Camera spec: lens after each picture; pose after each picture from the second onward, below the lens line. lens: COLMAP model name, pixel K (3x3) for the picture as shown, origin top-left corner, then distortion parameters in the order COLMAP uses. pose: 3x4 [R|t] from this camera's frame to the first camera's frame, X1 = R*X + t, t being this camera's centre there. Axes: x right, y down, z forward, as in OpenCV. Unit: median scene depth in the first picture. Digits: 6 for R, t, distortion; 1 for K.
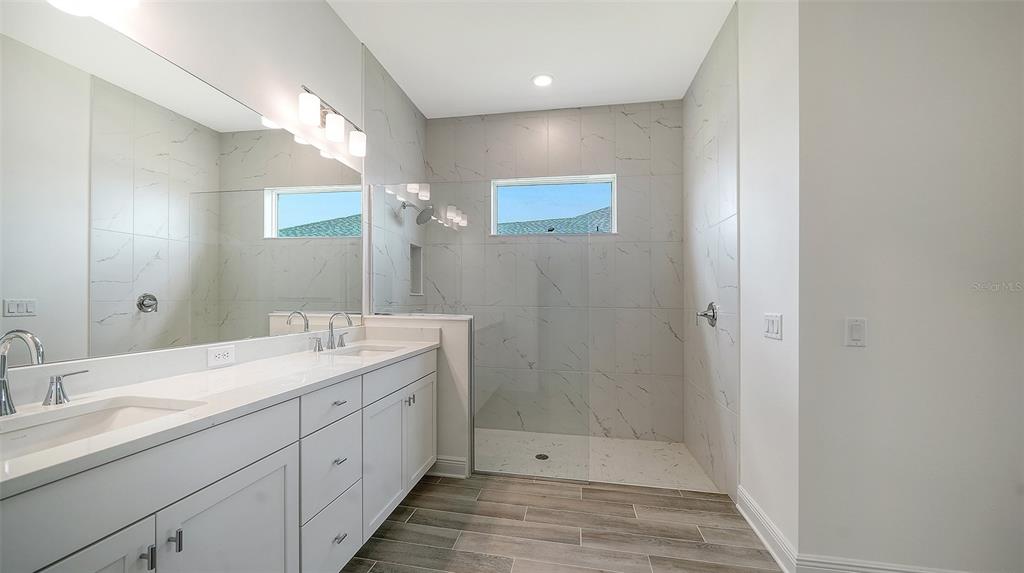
lens RADIAL K [[392.1, 0, 512.0], [0, 392.1, 286.5], [0, 0, 1]] dist [-0.000395, 0.000024]
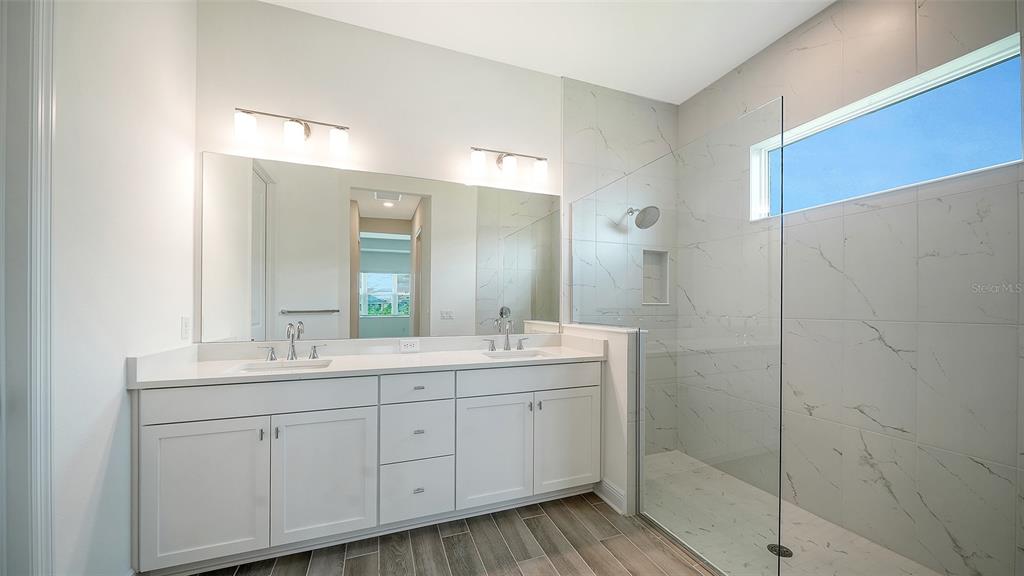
lens RADIAL K [[366.4, 0, 509.5], [0, 366.4, 299.9], [0, 0, 1]] dist [0.001503, -0.000036]
pose [[0.504511, -0.026332, -0.863004, 0.456613], [0.032407, 0.999408, -0.011549, 0.014143], [0.862797, -0.022141, 0.505066, 0.374531]]
